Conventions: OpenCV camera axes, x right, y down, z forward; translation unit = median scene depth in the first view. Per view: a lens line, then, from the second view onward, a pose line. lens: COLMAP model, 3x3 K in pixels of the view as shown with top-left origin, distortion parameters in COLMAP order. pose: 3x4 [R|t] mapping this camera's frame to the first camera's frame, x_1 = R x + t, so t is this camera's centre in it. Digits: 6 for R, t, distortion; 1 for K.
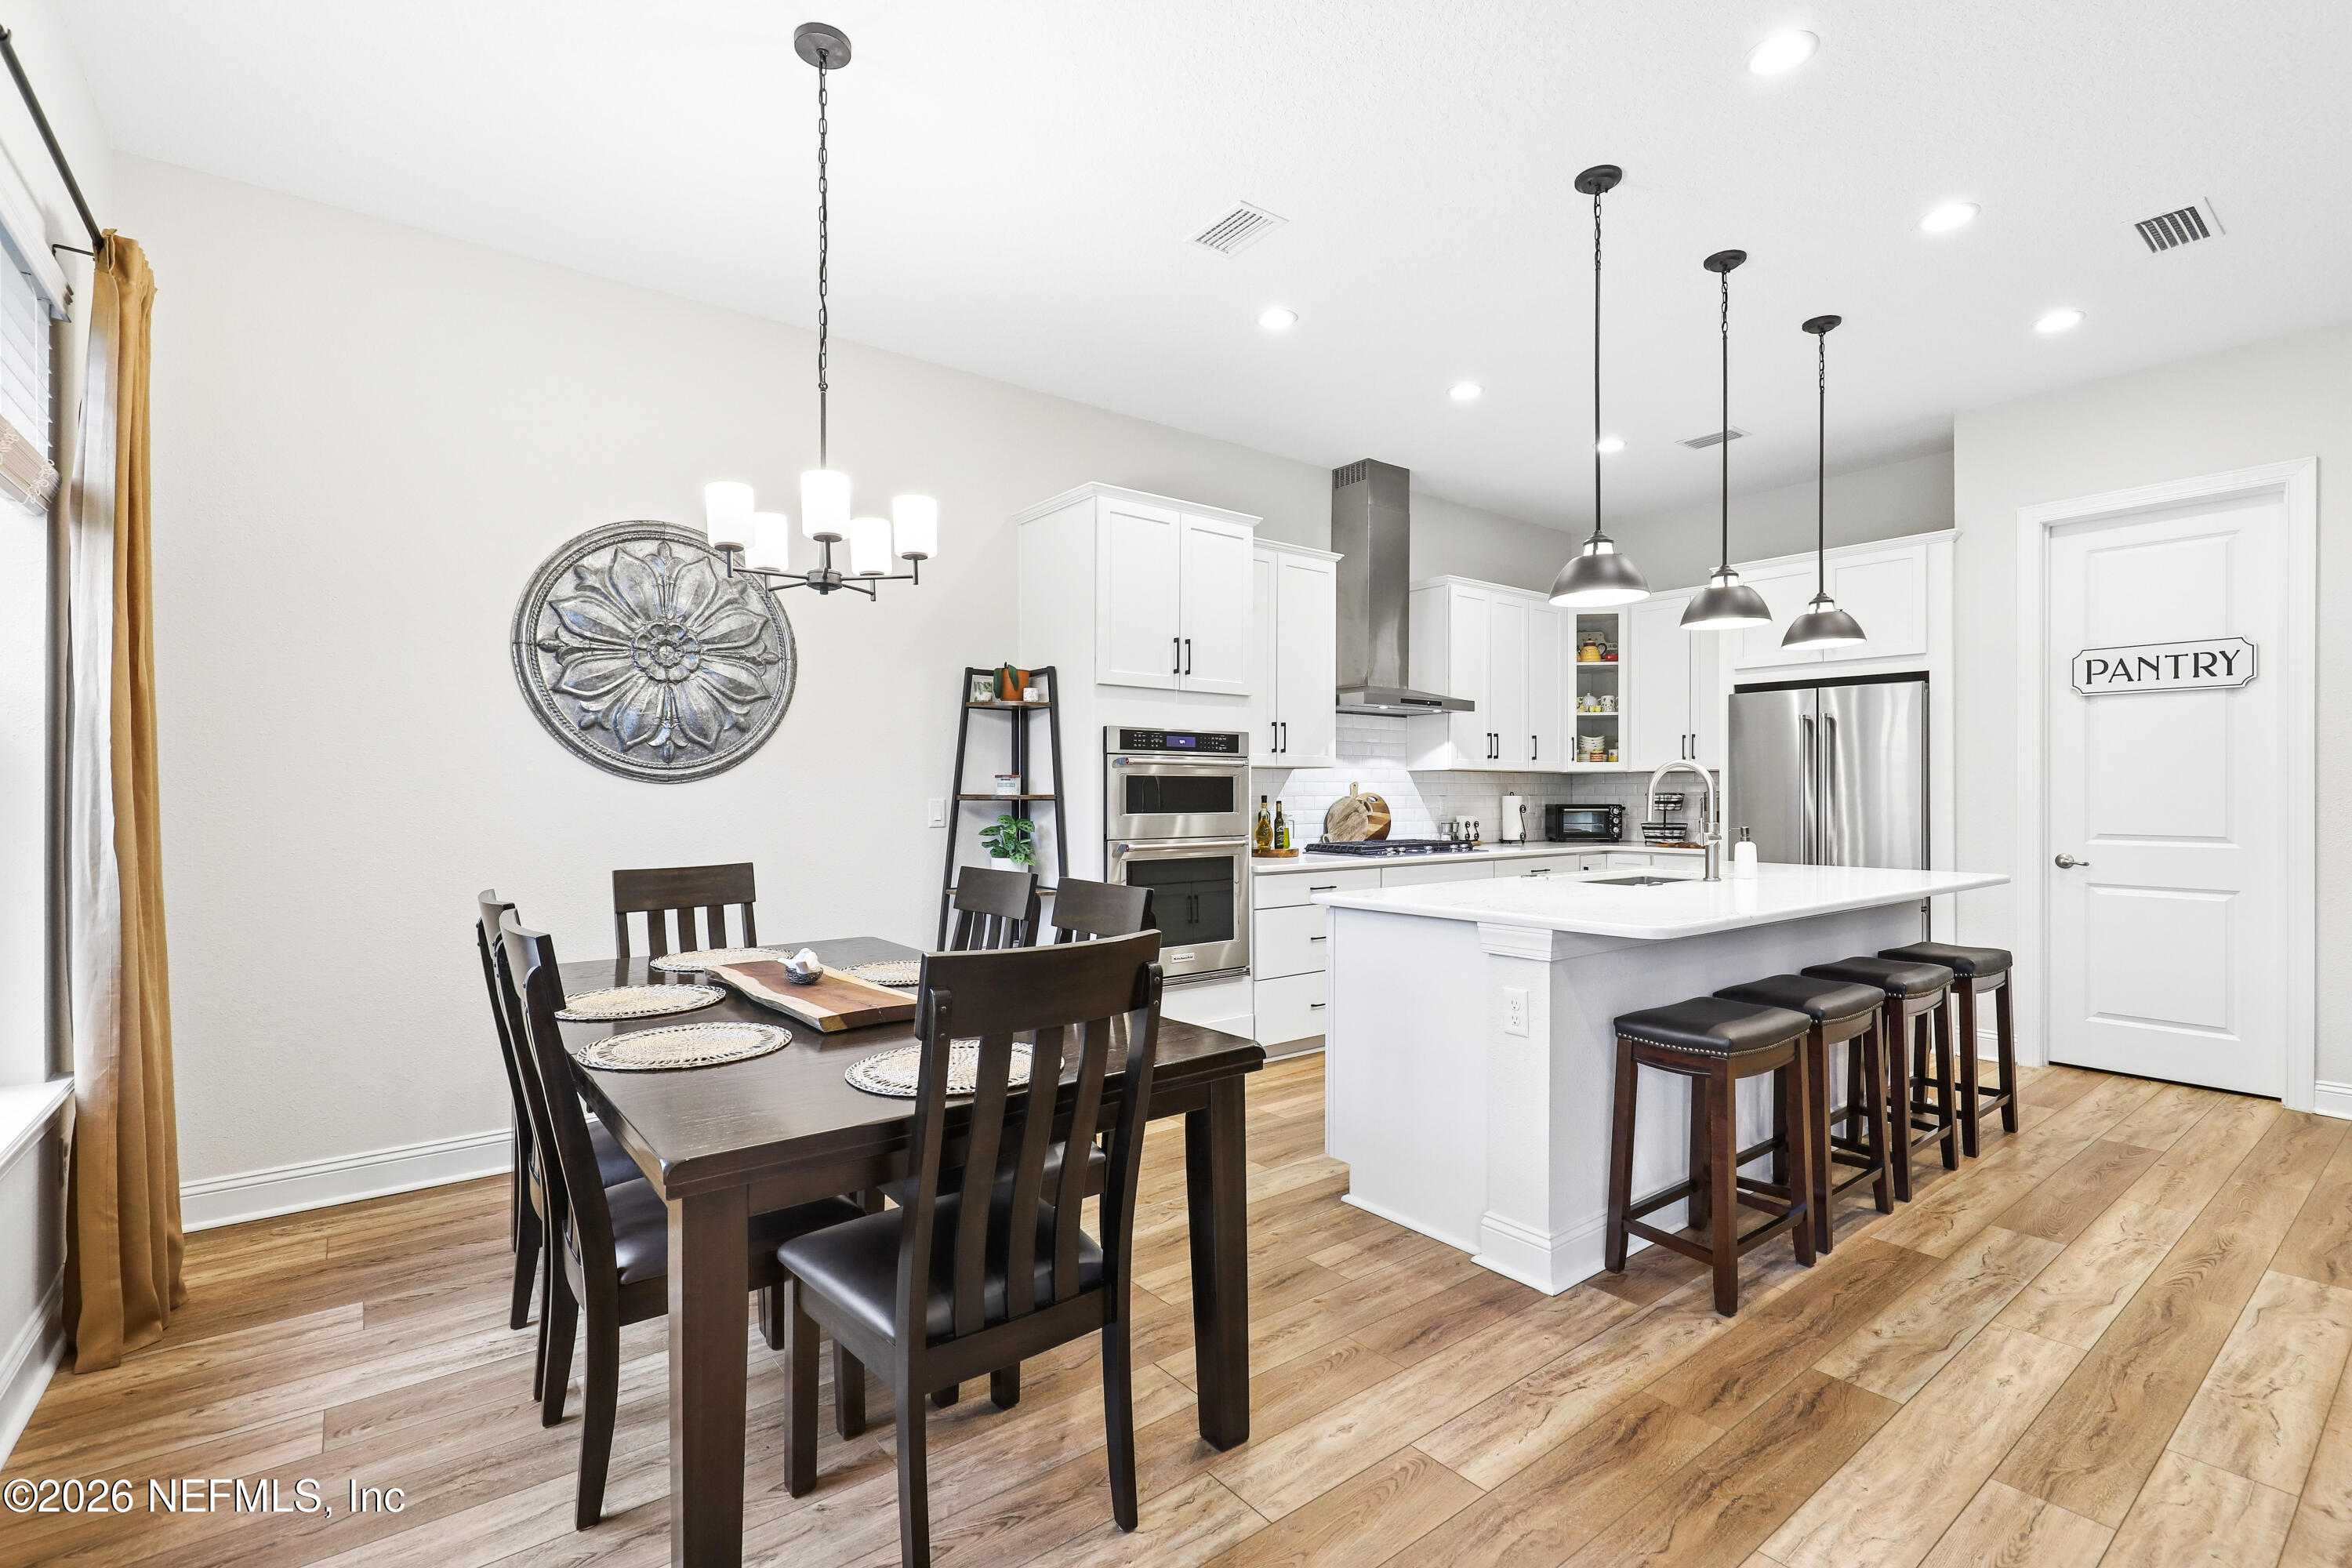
lens RADIAL K [[1045.0, 0, 1184.7], [0, 1045.0, 786.1], [0, 0, 1]] dist [0.012623, -0.000310]
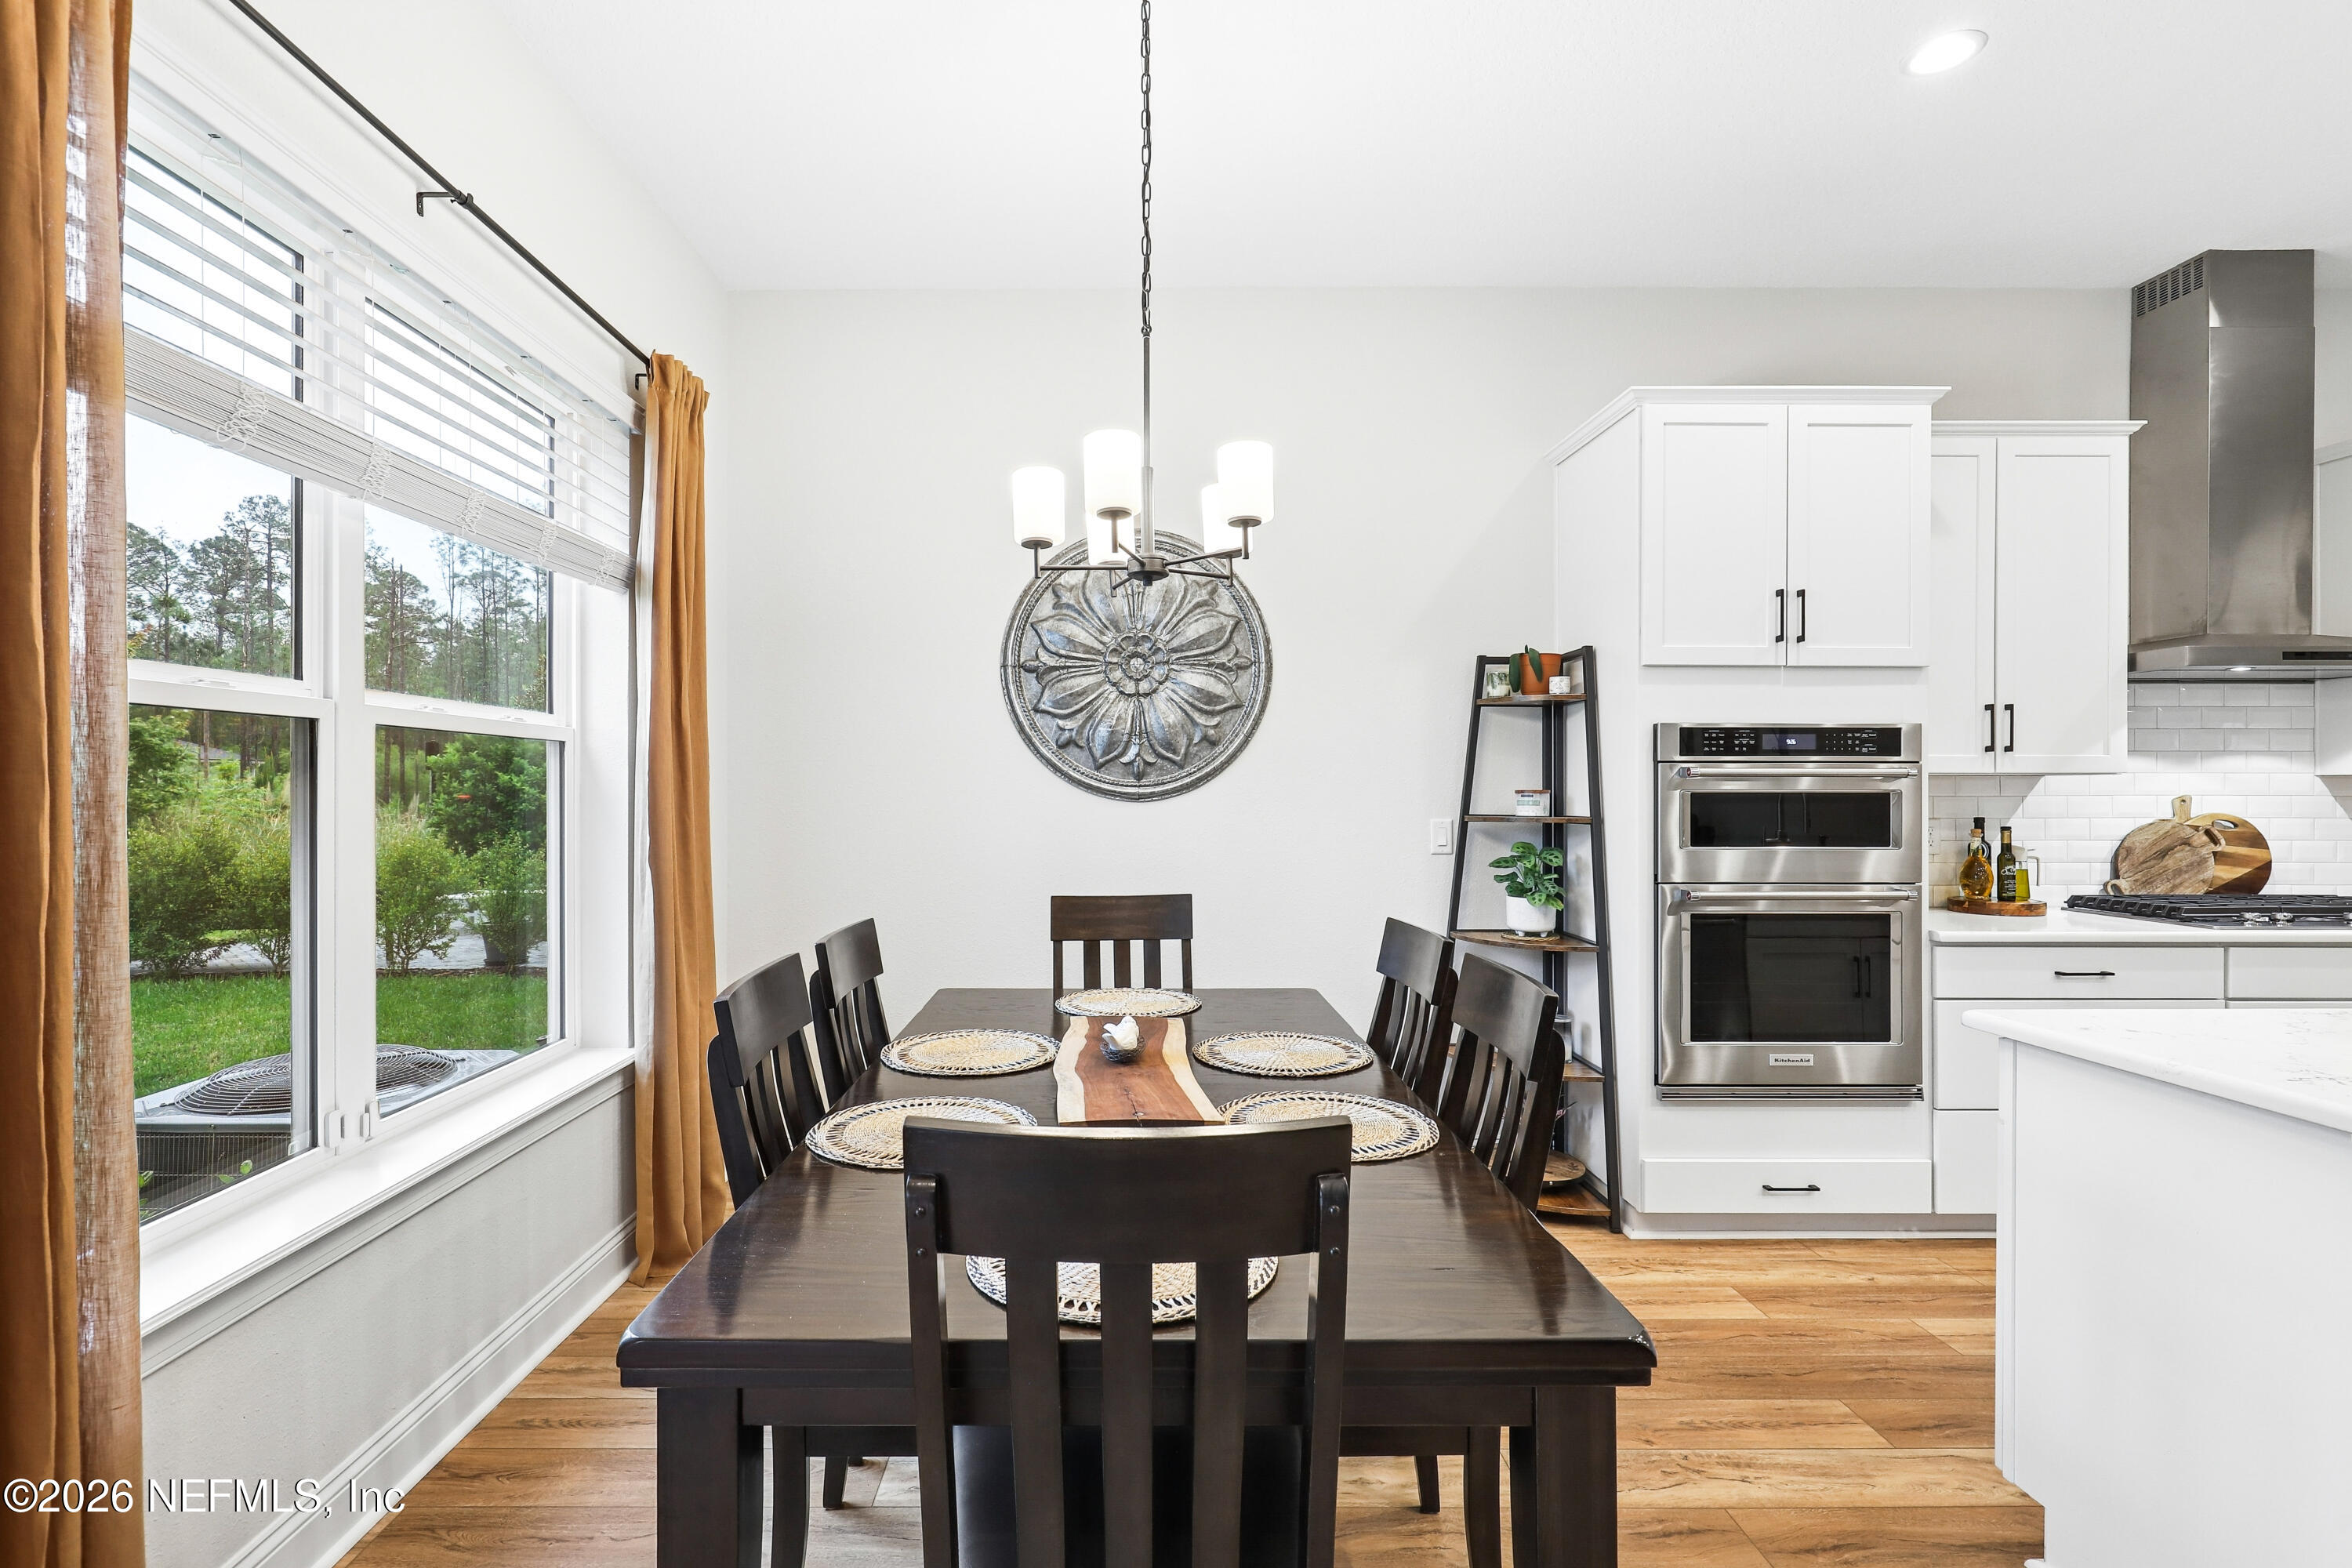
lens RADIAL K [[1070.0, 0, 1176.0], [0, 1070.0, 784.0], [0, 0, 1]] dist [0.004716, -0.000120]
pose [[0.794309, 0.001102, -0.607513, 0.106128], [0.001952, 0.999989, 0.004366, -0.019552], [0.607511, -0.004654, 0.794298, 0.209712]]
